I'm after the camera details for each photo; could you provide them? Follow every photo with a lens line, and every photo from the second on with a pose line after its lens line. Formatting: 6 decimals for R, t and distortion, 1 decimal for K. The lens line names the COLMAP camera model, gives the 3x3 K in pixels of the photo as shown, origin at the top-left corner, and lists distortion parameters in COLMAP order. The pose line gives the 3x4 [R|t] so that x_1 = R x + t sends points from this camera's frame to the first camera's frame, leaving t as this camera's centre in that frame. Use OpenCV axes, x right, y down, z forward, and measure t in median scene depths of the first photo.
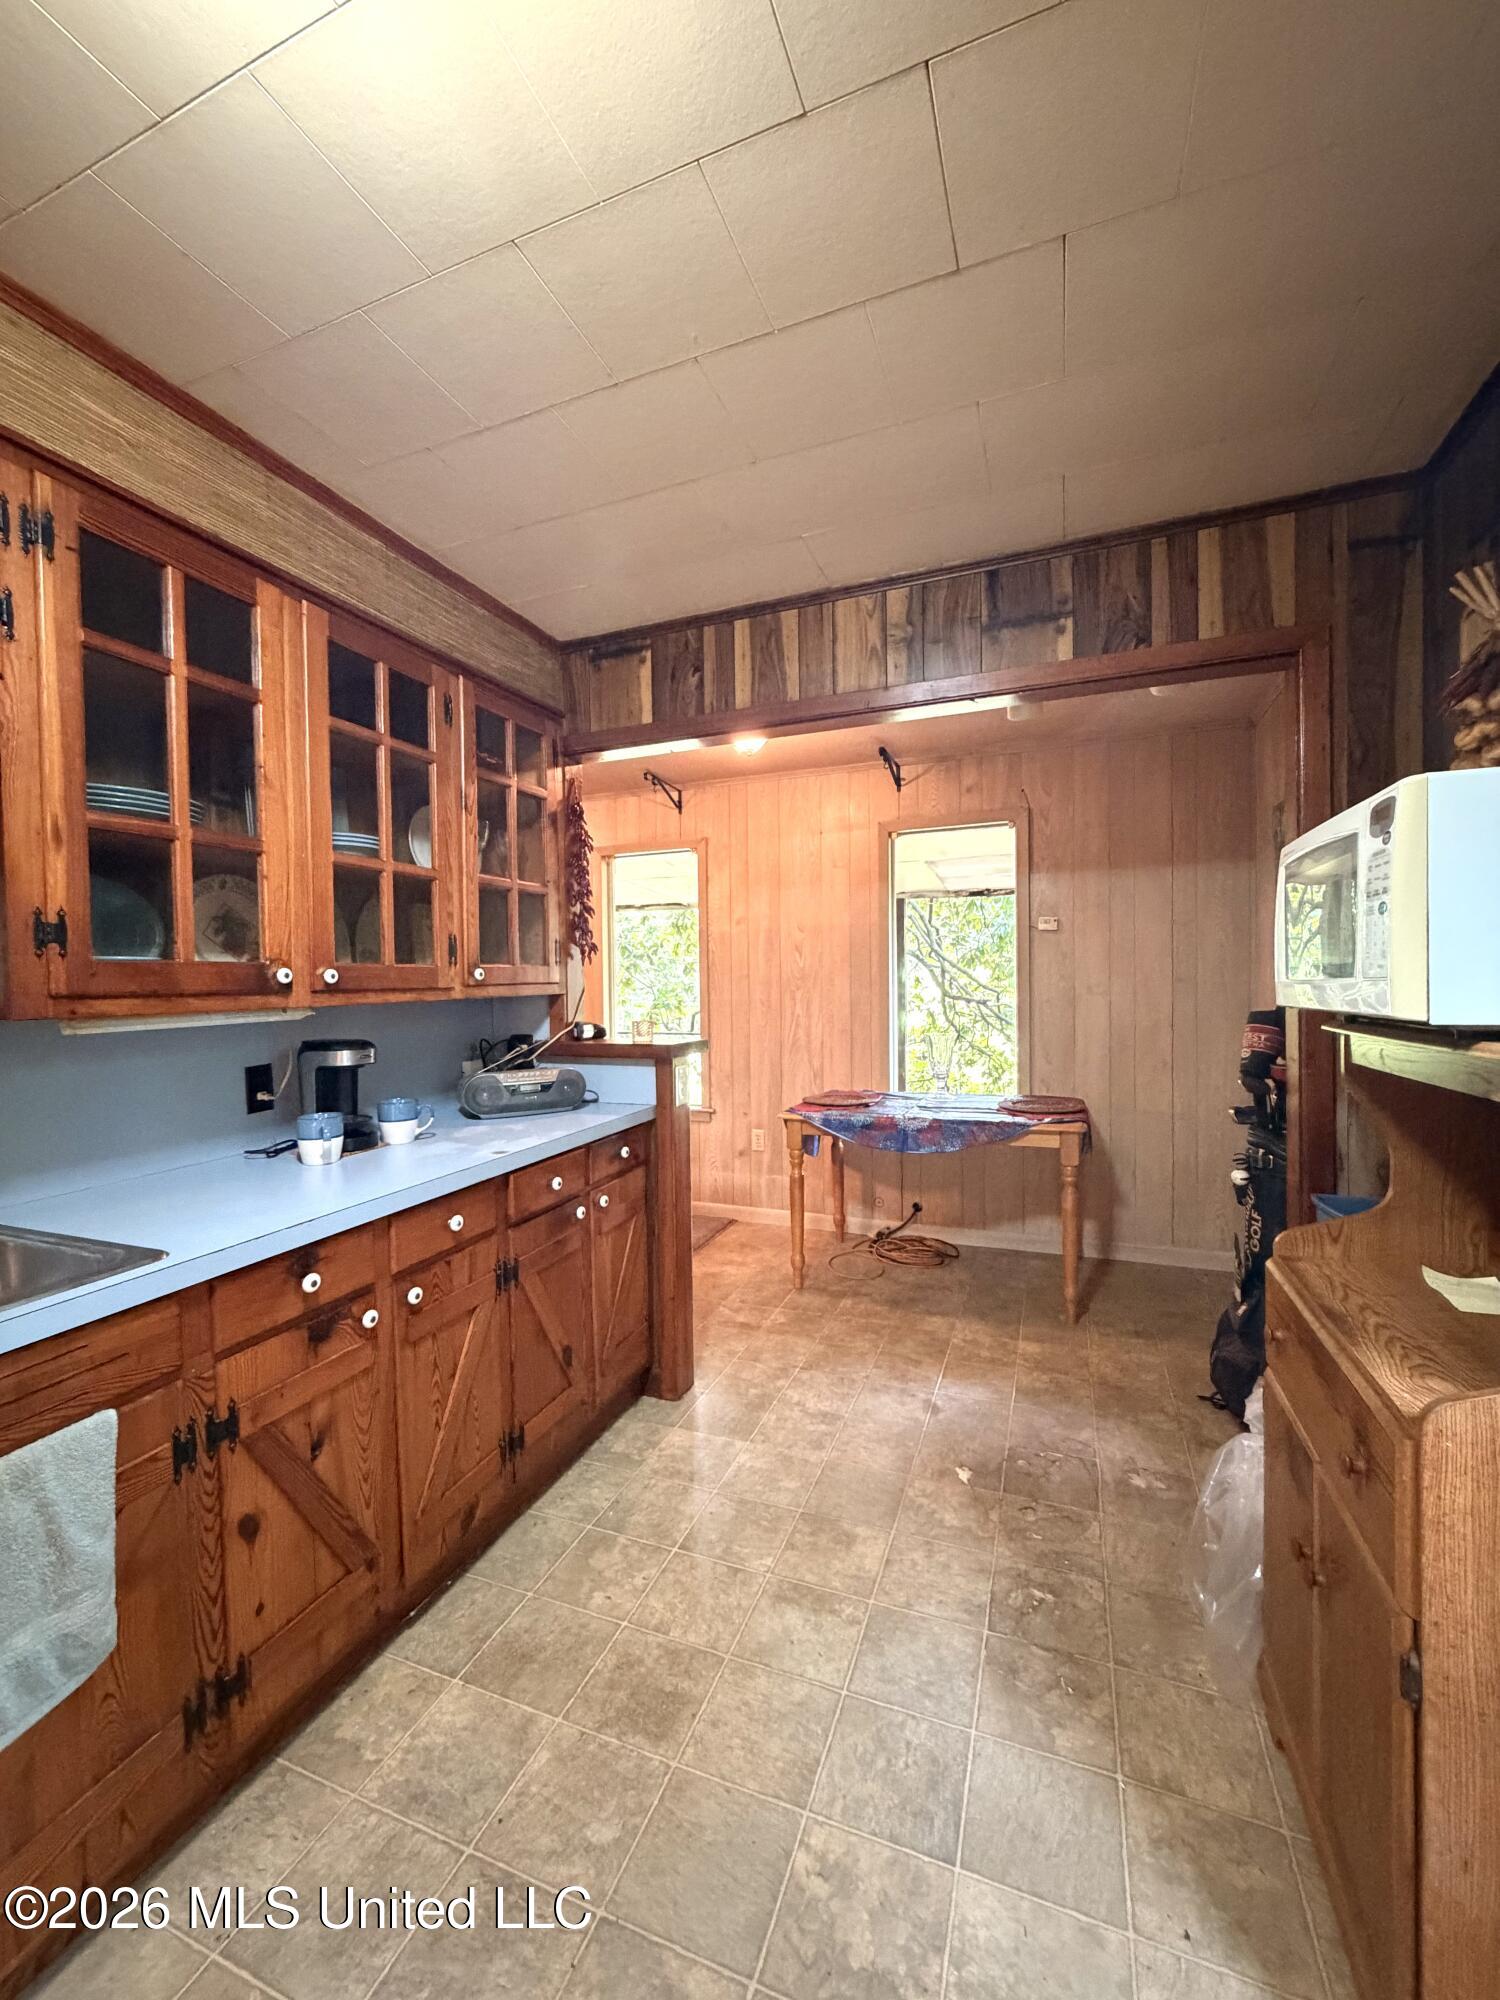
lens RADIAL K [[795.8, 0, 749.1], [0, 795.8, 996.1], [0, 0, 1]] dist [0.000099, 0.000250]
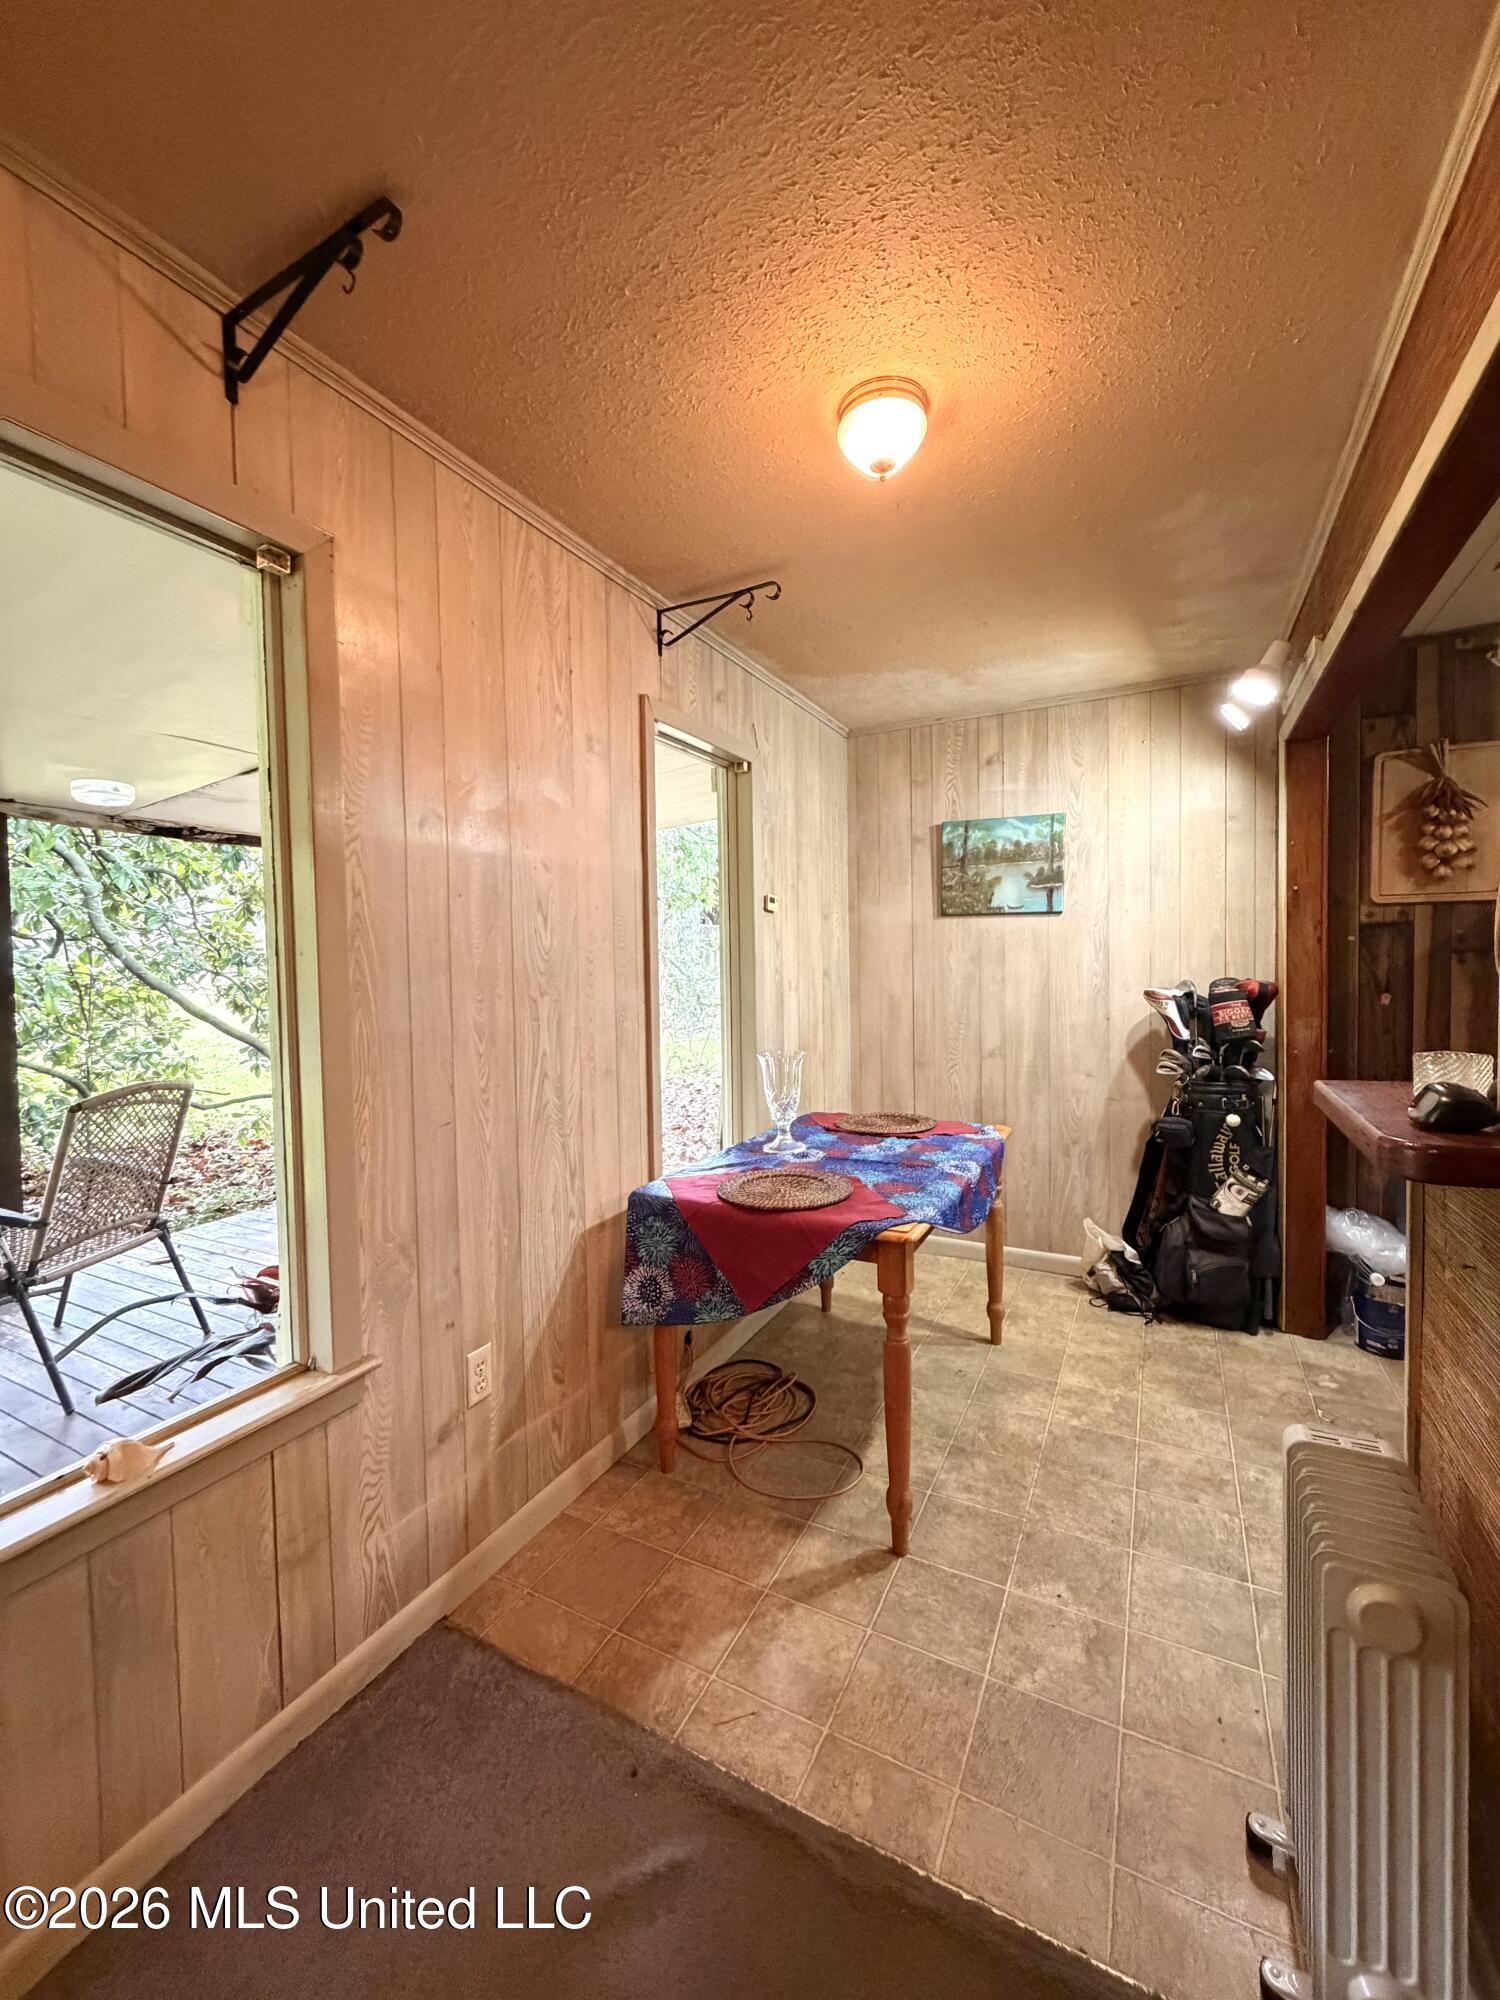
lens RADIAL K [[795.8, 0, 742.0], [0, 795.8, 1005.7], [0, 0, 1]] dist [0.000099, 0.000250]
pose [[0.116554, -0.031609, 0.992681, -0.775209], [0.044060, 0.998674, 0.026627, -0.020819], [-0.992206, 0.040635, 0.117793, 1.724089]]
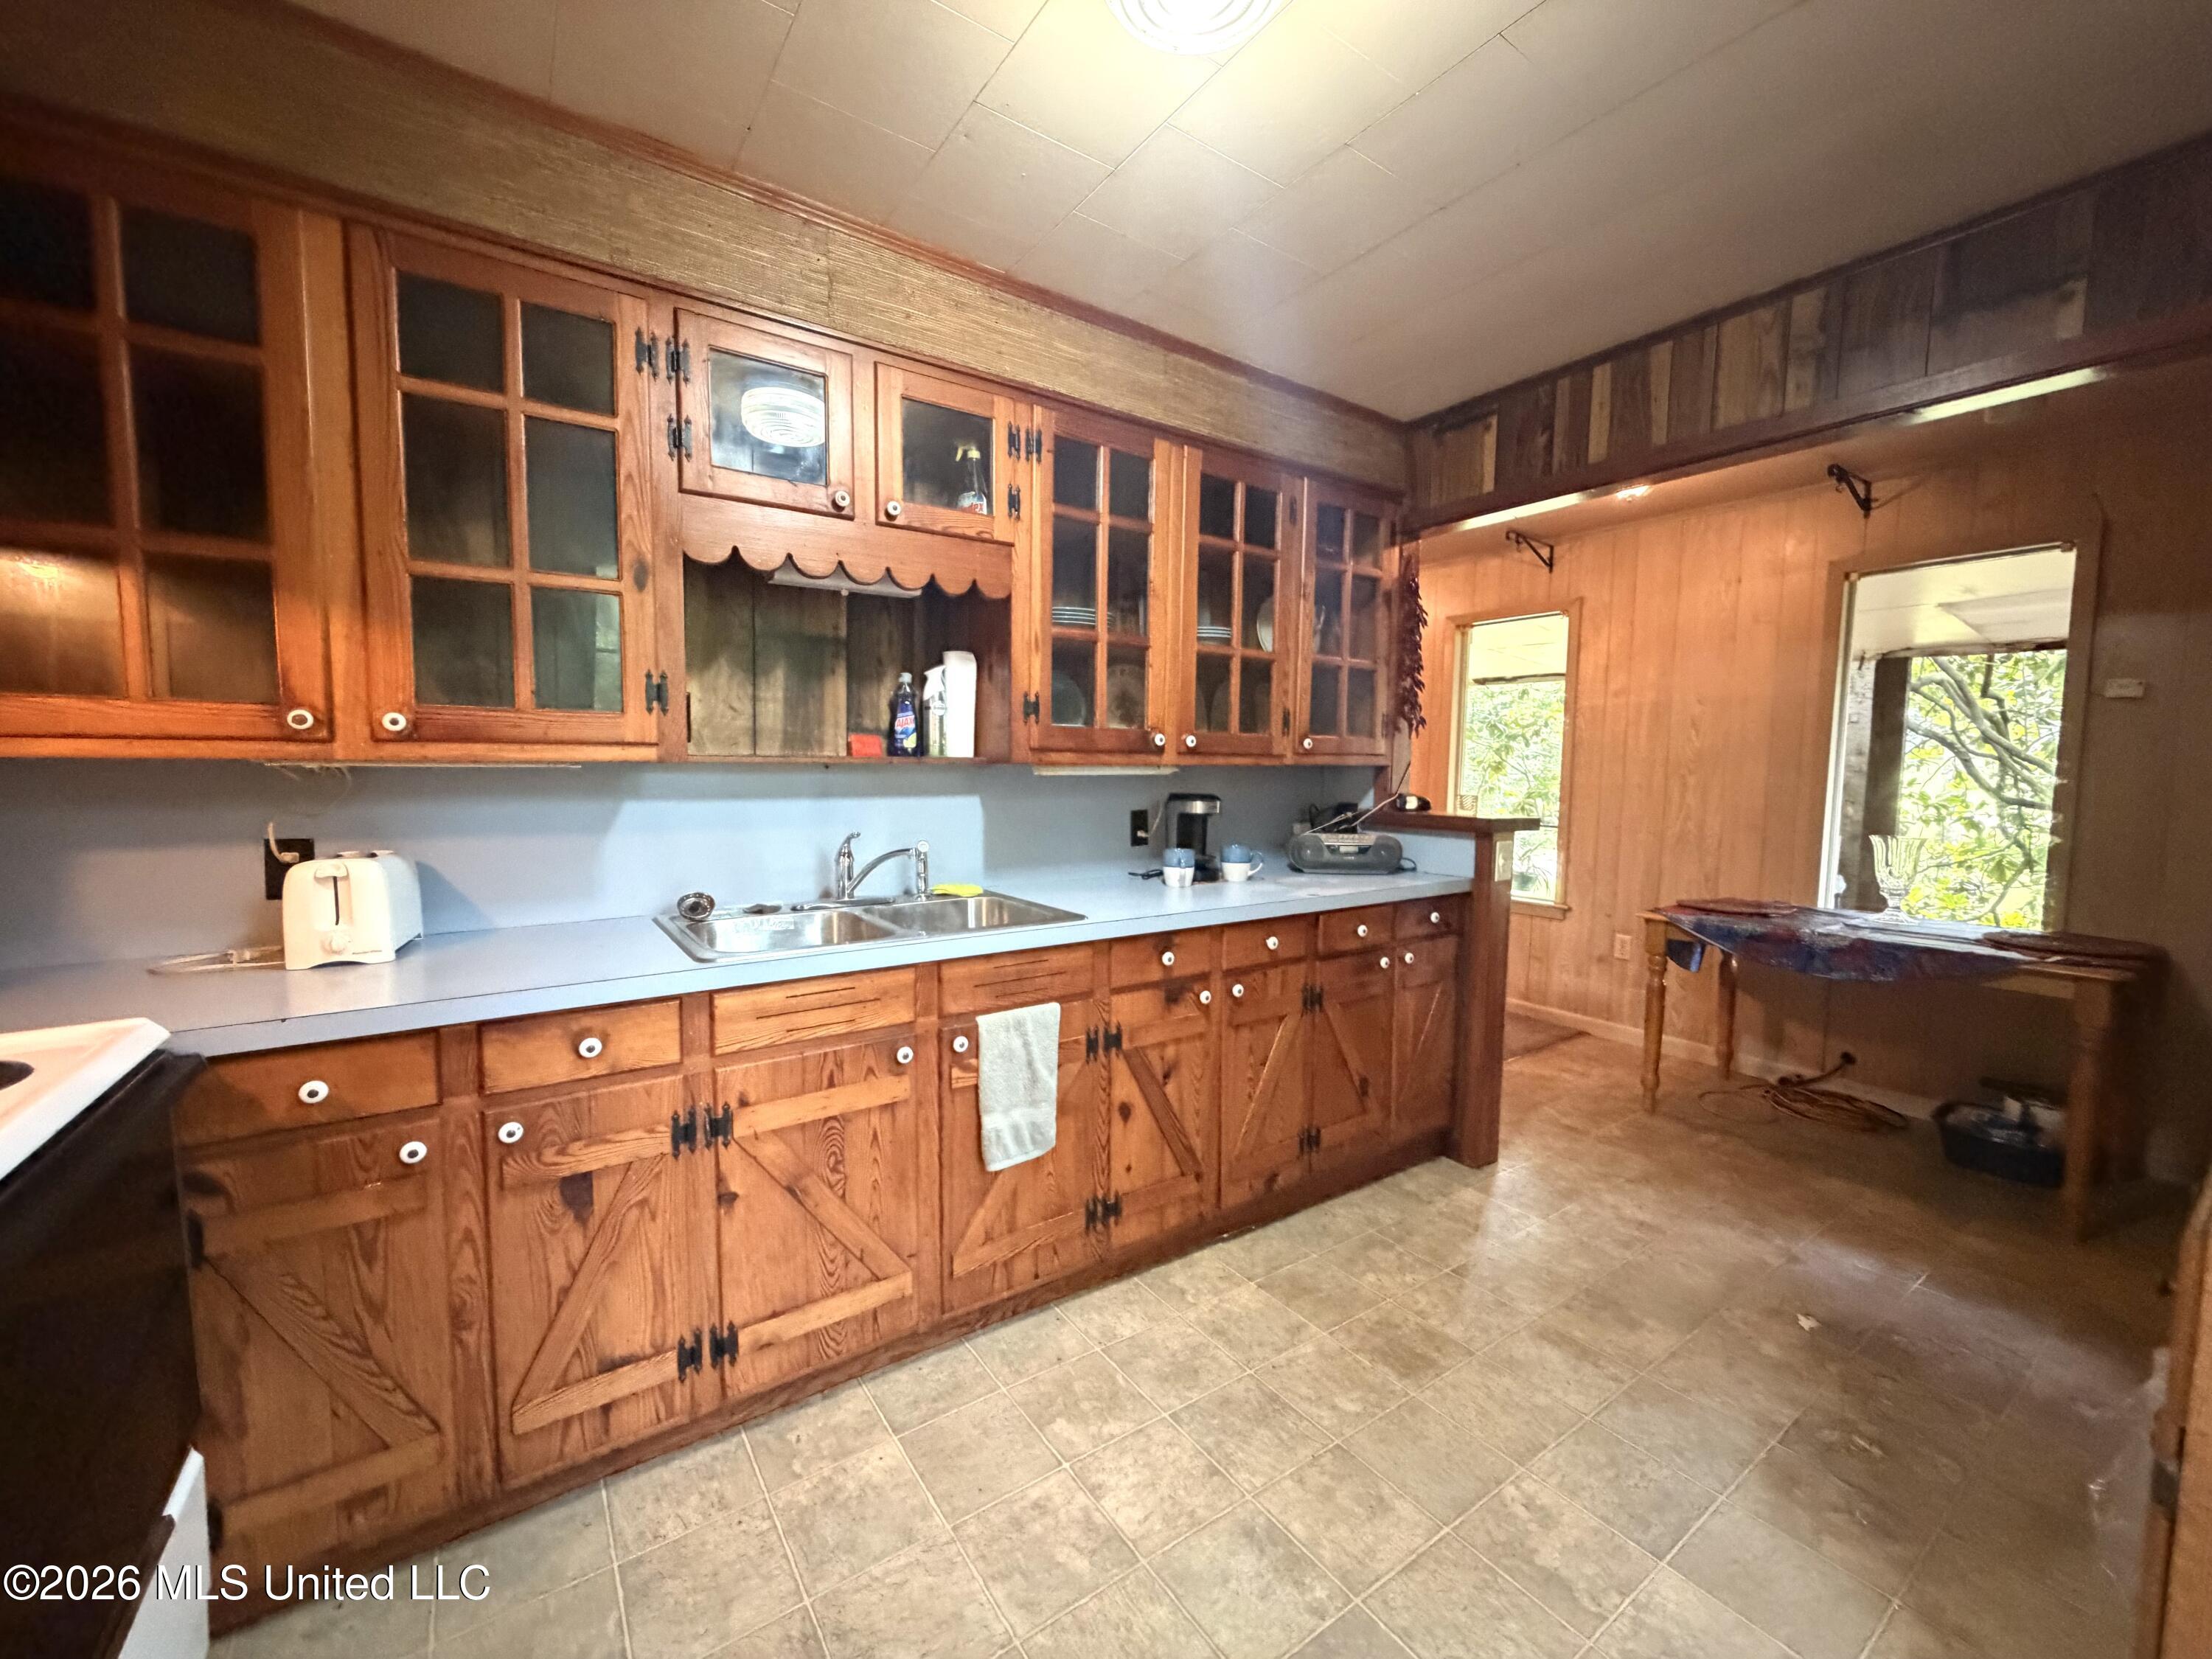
lens RADIAL K [[880.2, 0, 1103.0], [0, 880.2, 828.7], [0, 0, 1]] dist [0.000099, 0.000250]
pose [[0.831691, 0.066884, -0.551196, 0.126929], [-0.037279, 0.997205, 0.064755, 0.024872], [0.553986, -0.033308, 0.831859, -0.227168]]
